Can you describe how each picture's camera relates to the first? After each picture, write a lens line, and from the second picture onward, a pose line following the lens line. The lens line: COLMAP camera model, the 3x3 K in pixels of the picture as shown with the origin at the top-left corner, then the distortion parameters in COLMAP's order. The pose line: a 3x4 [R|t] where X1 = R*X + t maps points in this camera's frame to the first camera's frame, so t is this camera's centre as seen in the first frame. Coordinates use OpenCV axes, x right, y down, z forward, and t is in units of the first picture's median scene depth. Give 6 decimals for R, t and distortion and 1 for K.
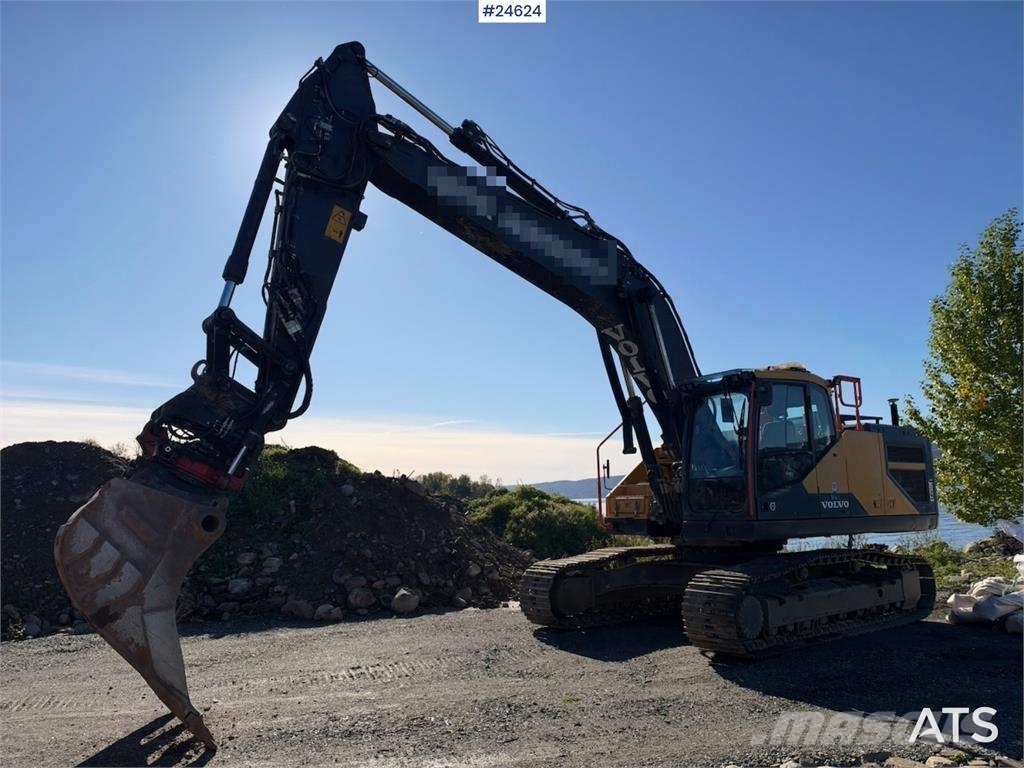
lens RADIAL K [[730.4, 0, 517.3], [0, 730.4, 386.0], [0, 0, 1]] dist [0.102547, -0.144375]
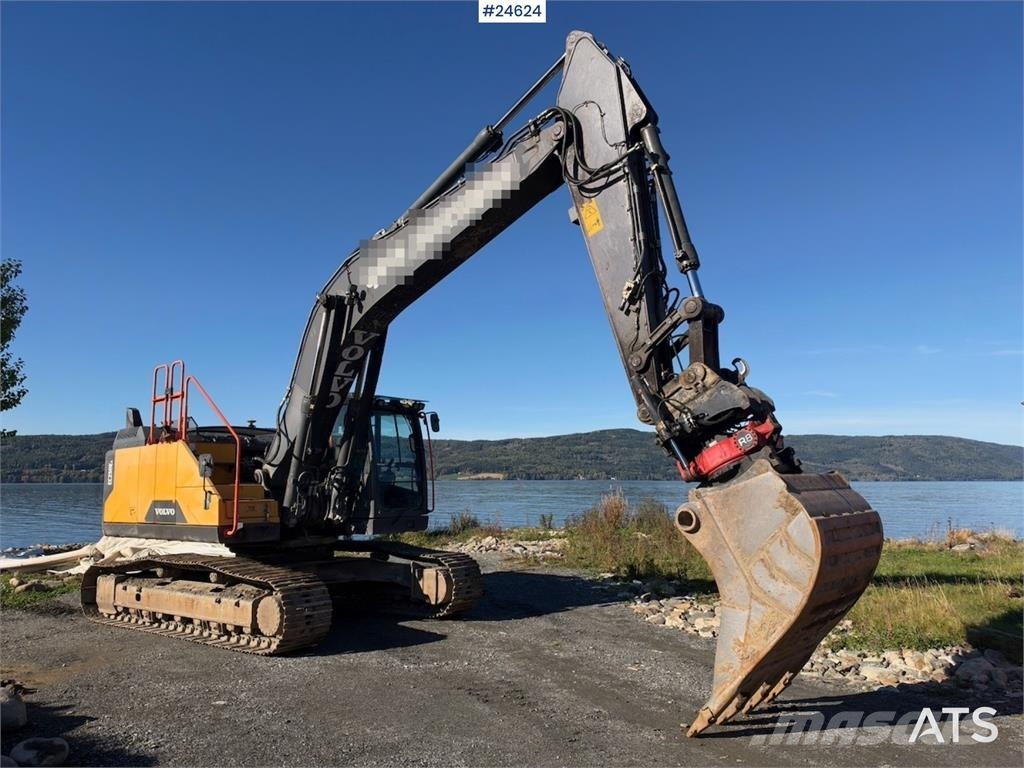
lens RADIAL K [[731.8, 0, 512.0], [0, 731.8, 384.0], [0, 0, 1]] dist [0.140414, -0.267017]
pose [[-0.227086, 0.161991, 0.960308, -0.888470], [-0.137798, 0.970804, -0.196347, 0.163679], [-0.964077, -0.176916, -0.198134, 0.986417]]
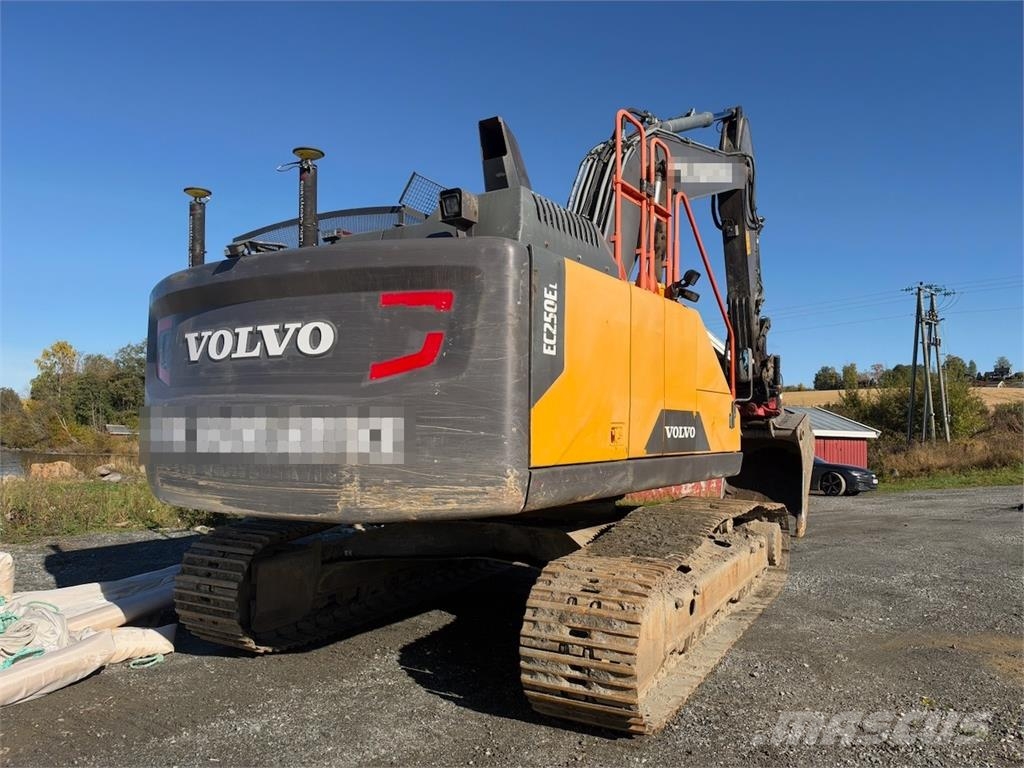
lens RADIAL K [[741.3, 0, 509.3], [0, 741.3, 381.7], [0, 0, 1]] dist [0.050501, -0.069995]
pose [[-0.931475, -0.010213, -0.363663, 0.575418], [0.068929, 0.976546, -0.203977, 0.266566], [0.357217, -0.215066, -0.908924, 1.680245]]
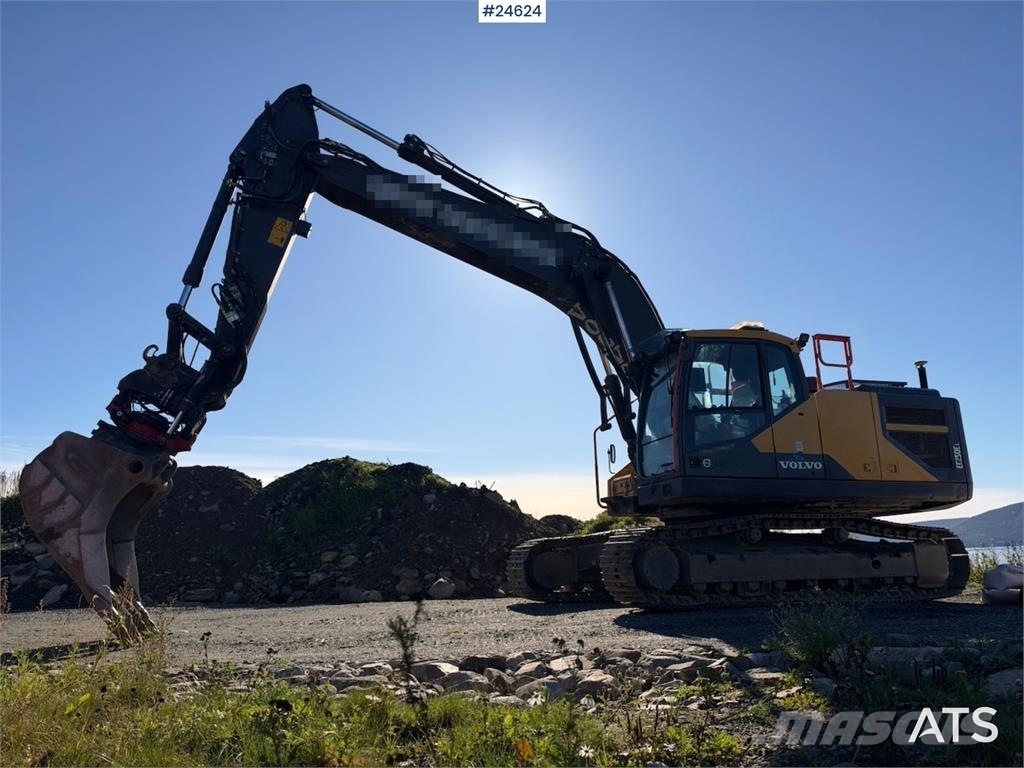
lens RADIAL K [[727.6, 0, 516.2], [0, 727.6, 385.0], [0, 0, 1]] dist [0.121316, -0.184839]
pose [[0.956208, -0.073891, -0.283207, 0.335510], [0.052805, 0.995283, -0.081386, 0.109019], [0.287885, 0.062867, 0.955599, -0.010039]]
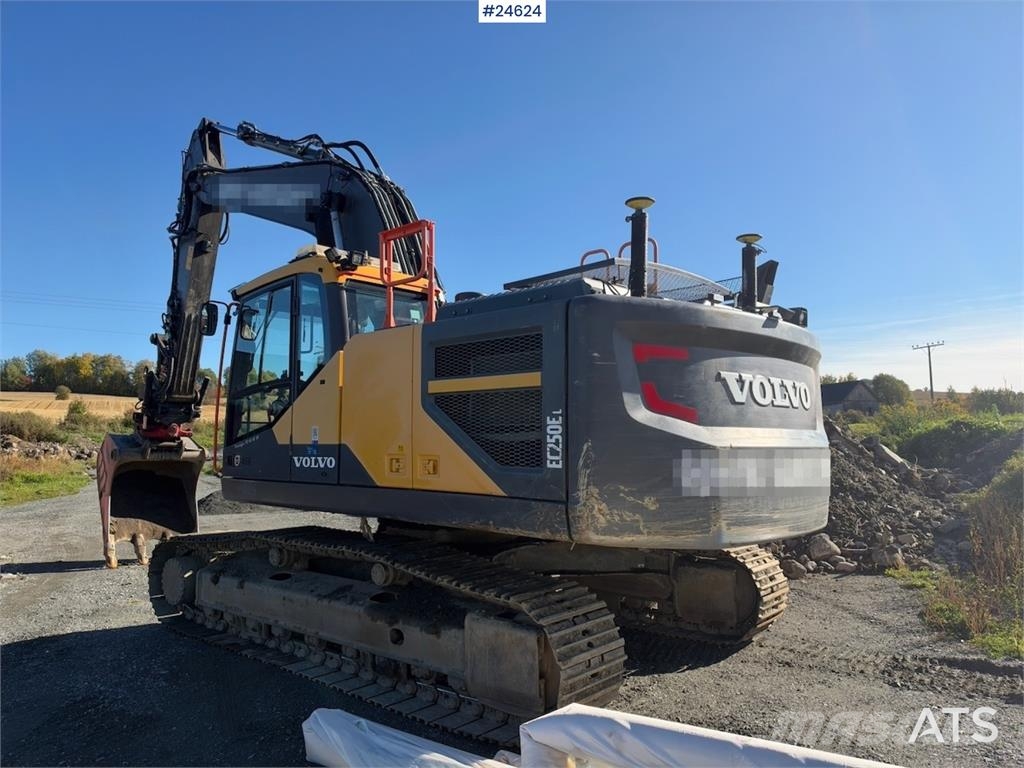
lens RADIAL K [[731.8, 0, 512.0], [0, 731.8, 384.0], [0, 0, 1]] dist [0.140414, -0.267017]
pose [[0.184696, -0.055608, -0.981221, 1.008900], [0.158307, 0.987044, -0.026139, 0.129743], [0.969962, -0.150506, 0.191106, 0.992680]]
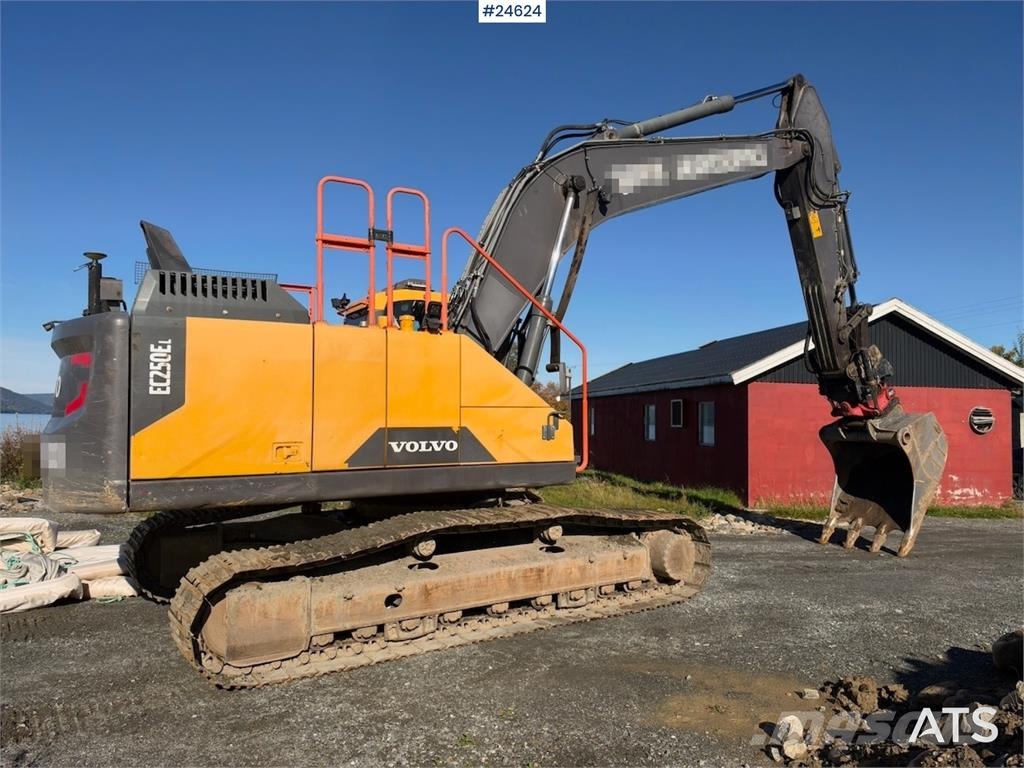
lens RADIAL K [[731.8, 0, 512.0], [0, 731.8, 384.0], [0, 0, 1]] dist [0.140414, -0.267017]
pose [[-0.994254, 0.023567, 0.104424, 0.119631], [0.001693, 0.978807, -0.204780, 0.273979], [-0.107037, -0.203426, -0.973222, 1.814811]]
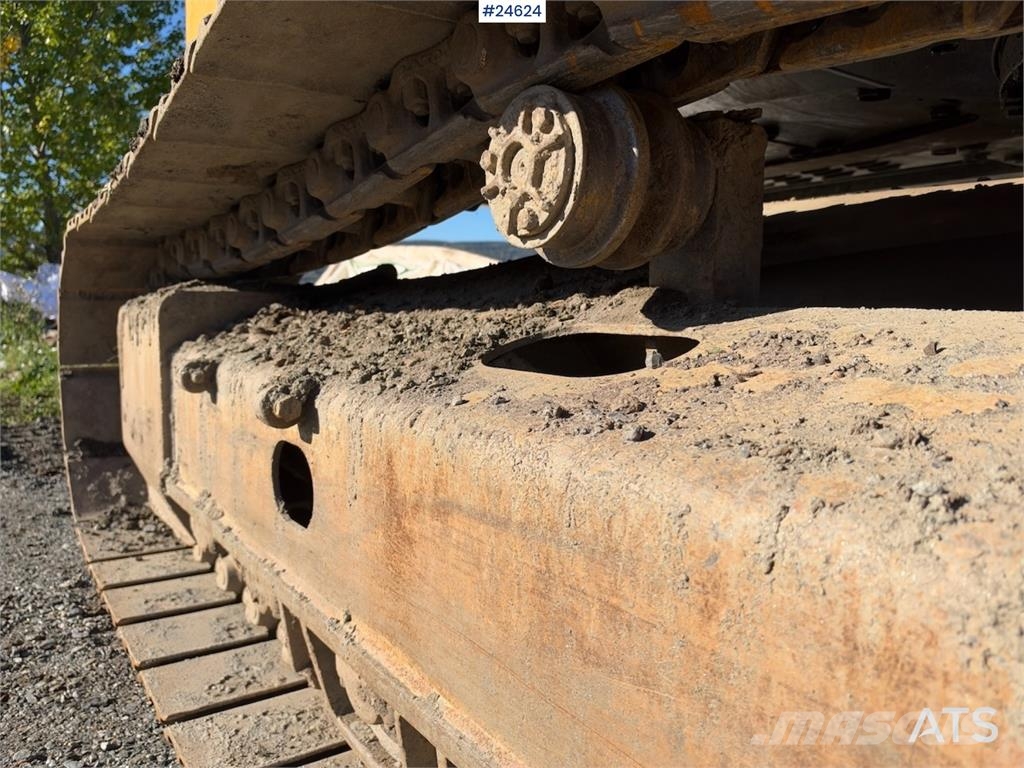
lens RADIAL K [[731.8, 0, 512.0], [0, 731.8, 384.0], [0, 0, 1]] dist [0.140414, -0.267017]
pose [[0.067113, -0.080703, 0.994476, 0.182093], [-0.180394, 0.979315, 0.091647, 0.294309], [-0.981302, -0.185549, 0.051167, 1.200779]]
